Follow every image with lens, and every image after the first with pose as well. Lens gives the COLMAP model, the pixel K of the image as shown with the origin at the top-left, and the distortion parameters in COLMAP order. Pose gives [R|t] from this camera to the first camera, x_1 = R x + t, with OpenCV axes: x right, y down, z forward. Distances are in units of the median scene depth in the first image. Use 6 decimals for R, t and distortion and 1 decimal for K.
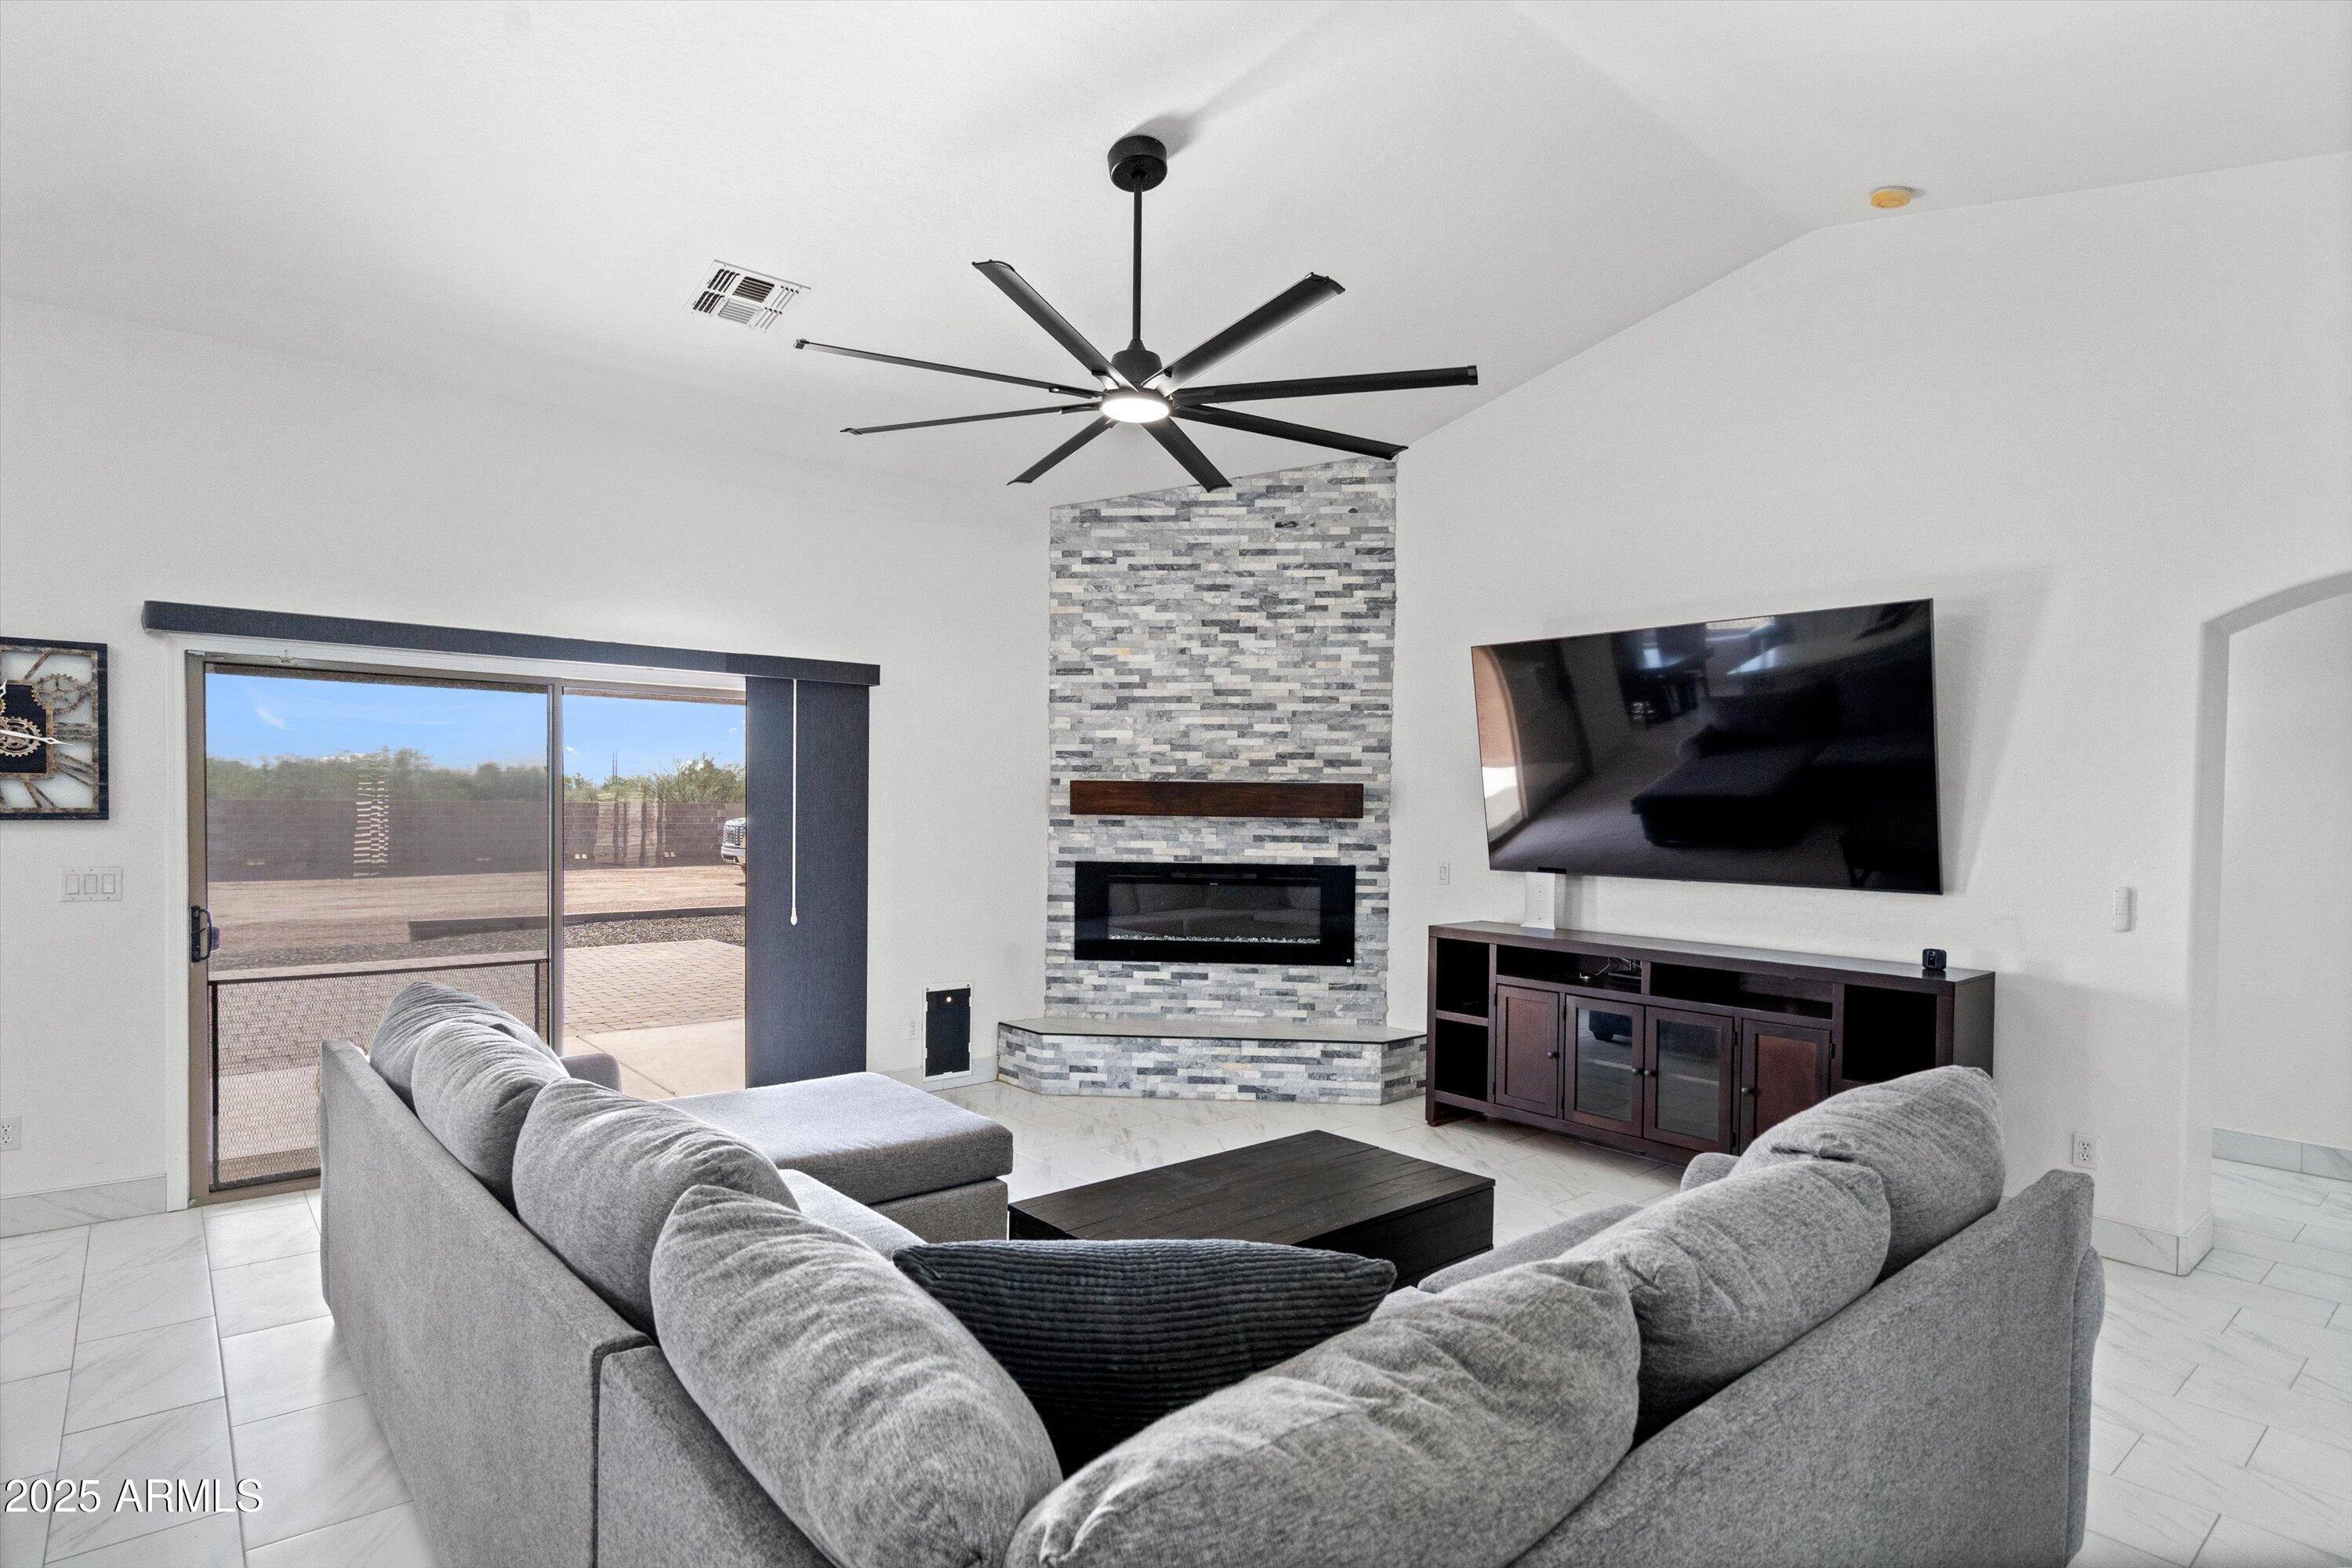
lens RADIAL K [[1231.4, 0, 1171.5], [0, 1231.4, 827.9], [0, 0, 1]] dist [-0.003308, -0.000088]
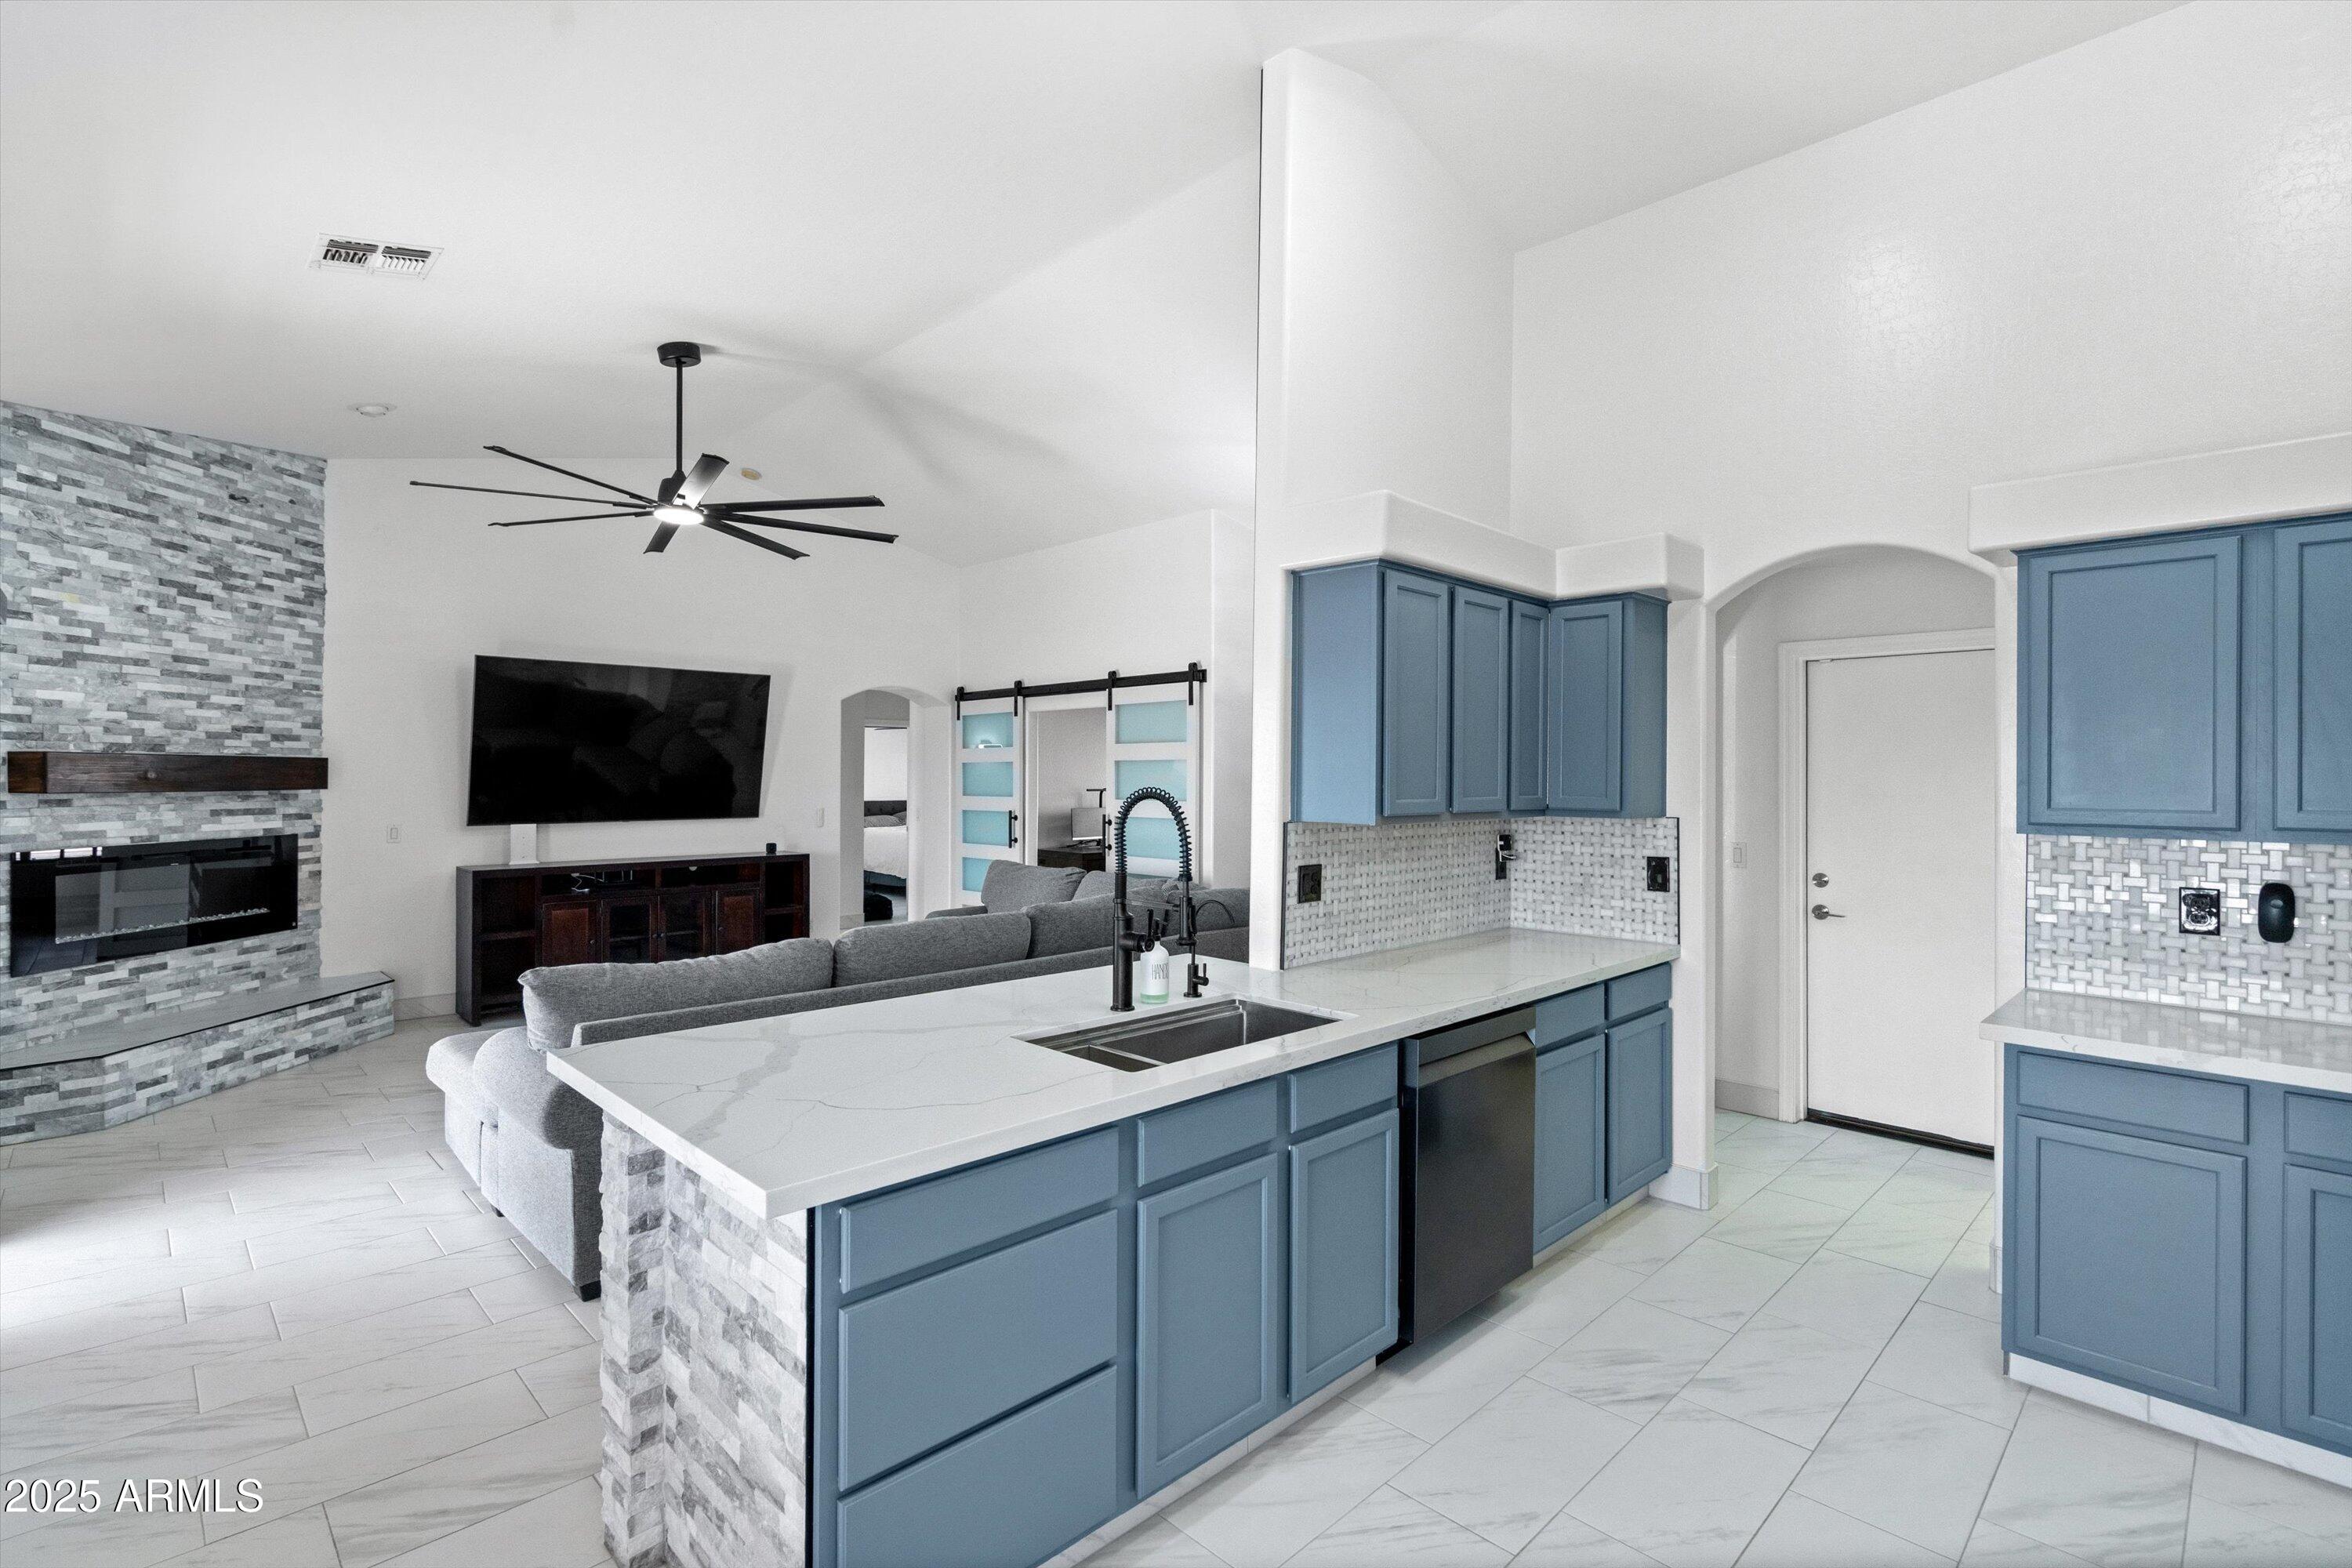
lens RADIAL K [[1078.4, 0, 1177.3], [0, 1078.4, 785.2], [0, 0, 1]] dist [-0.011224, -0.000111]
pose [[-0.083566, -0.020001, 0.996302, -0.836093], [0.019923, 0.999565, 0.021737, -0.016695], [-0.996303, 0.021666, -0.083131, 0.314102]]
